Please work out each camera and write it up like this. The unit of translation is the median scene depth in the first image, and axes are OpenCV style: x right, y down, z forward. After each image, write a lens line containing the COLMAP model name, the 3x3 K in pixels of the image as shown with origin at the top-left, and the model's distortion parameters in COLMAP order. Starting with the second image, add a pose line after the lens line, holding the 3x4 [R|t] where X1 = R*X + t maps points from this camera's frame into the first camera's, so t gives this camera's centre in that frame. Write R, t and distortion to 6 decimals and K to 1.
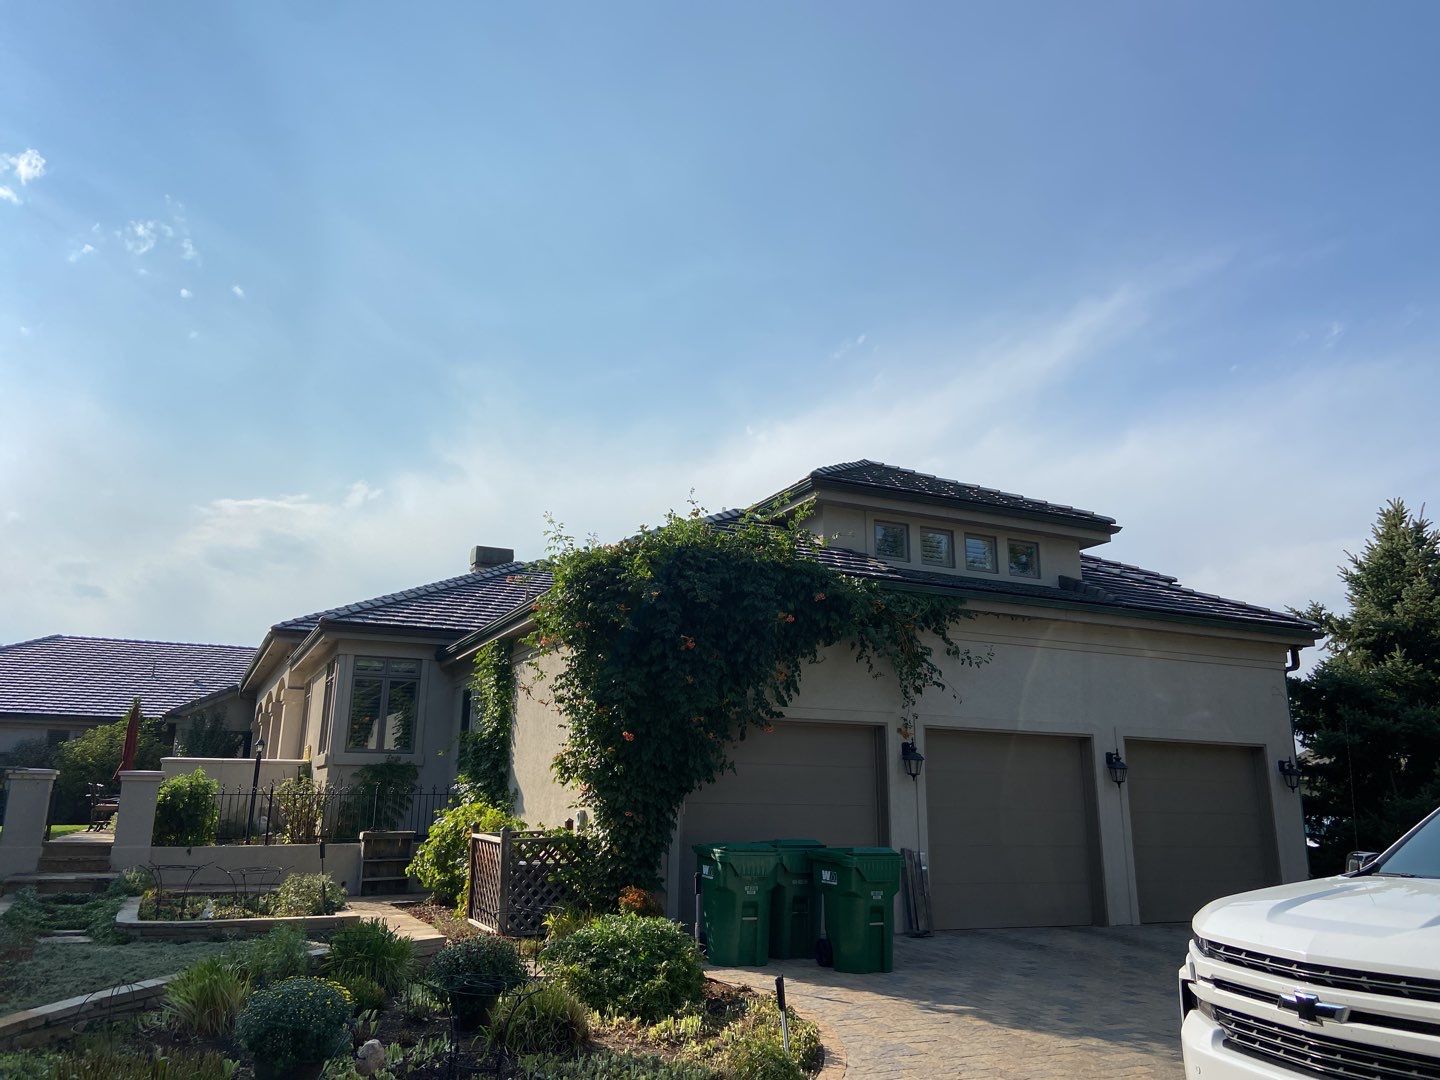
lens RADIAL K [[1027.5, 0, 720.0], [0, 1027.5, 540.0], [0, 0, 1]] dist [0.006272, -0.000269]
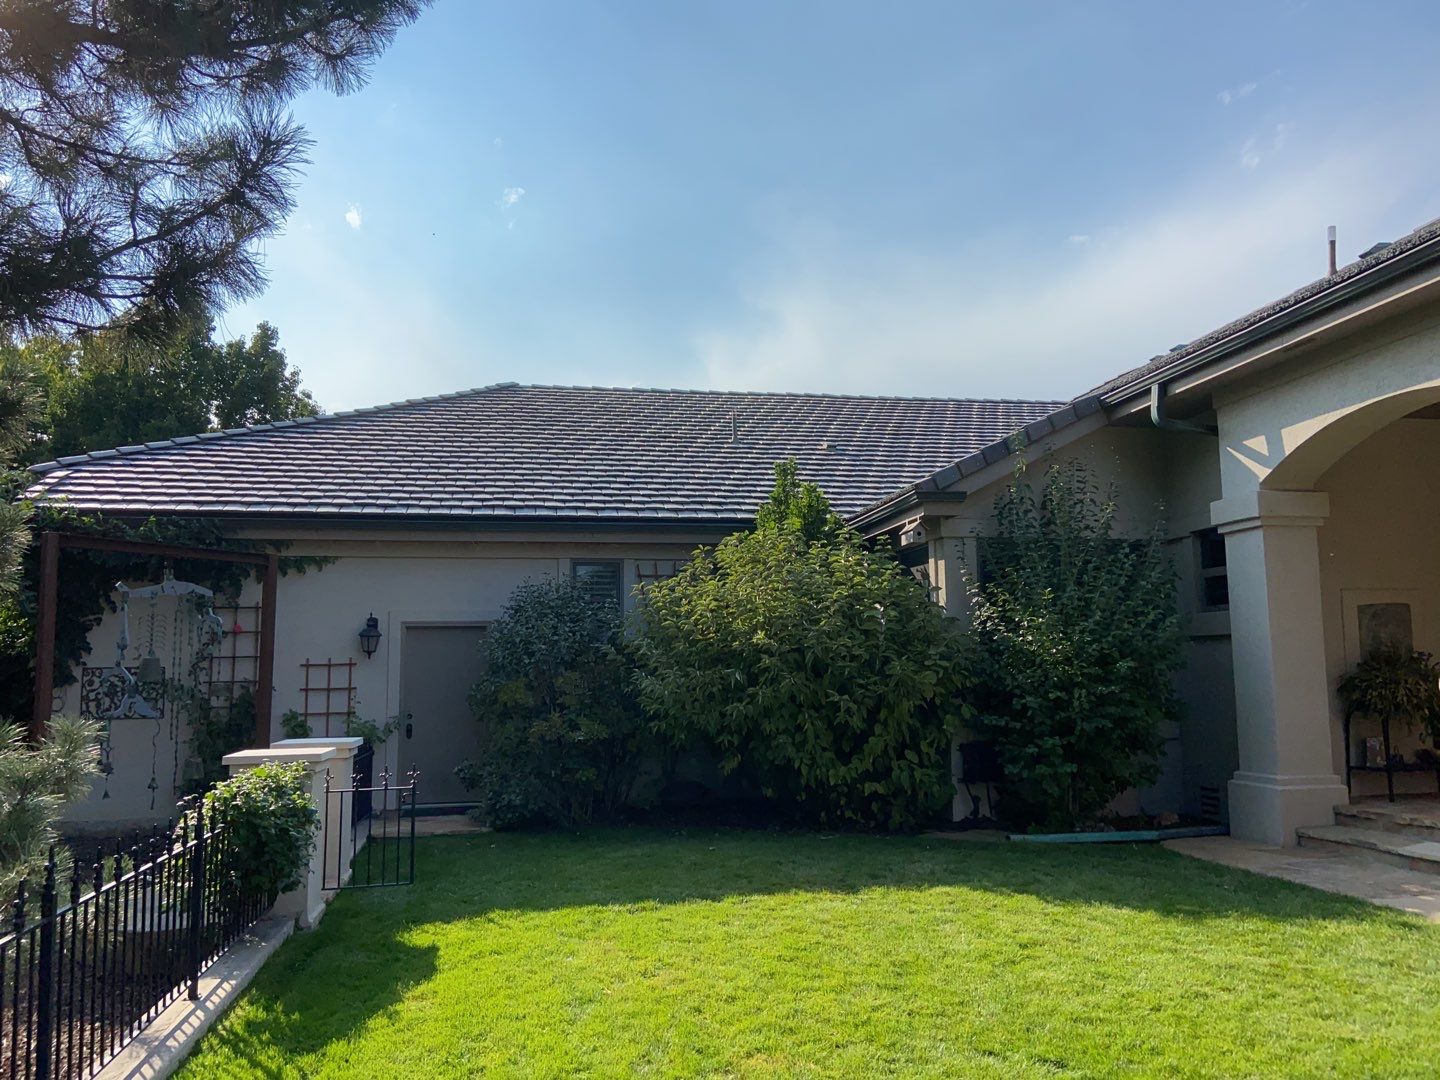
lens RADIAL K [[1027.5, 0, 720.0], [0, 1027.5, 540.0], [0, 0, 1]] dist [0.006272, -0.000269]
pose [[0.958582, -0.048844, -0.280596, -0.278579], [0.086548, 0.988552, 0.123587, 0.076513], [0.271347, -0.142753, 0.951836, 0.370997]]
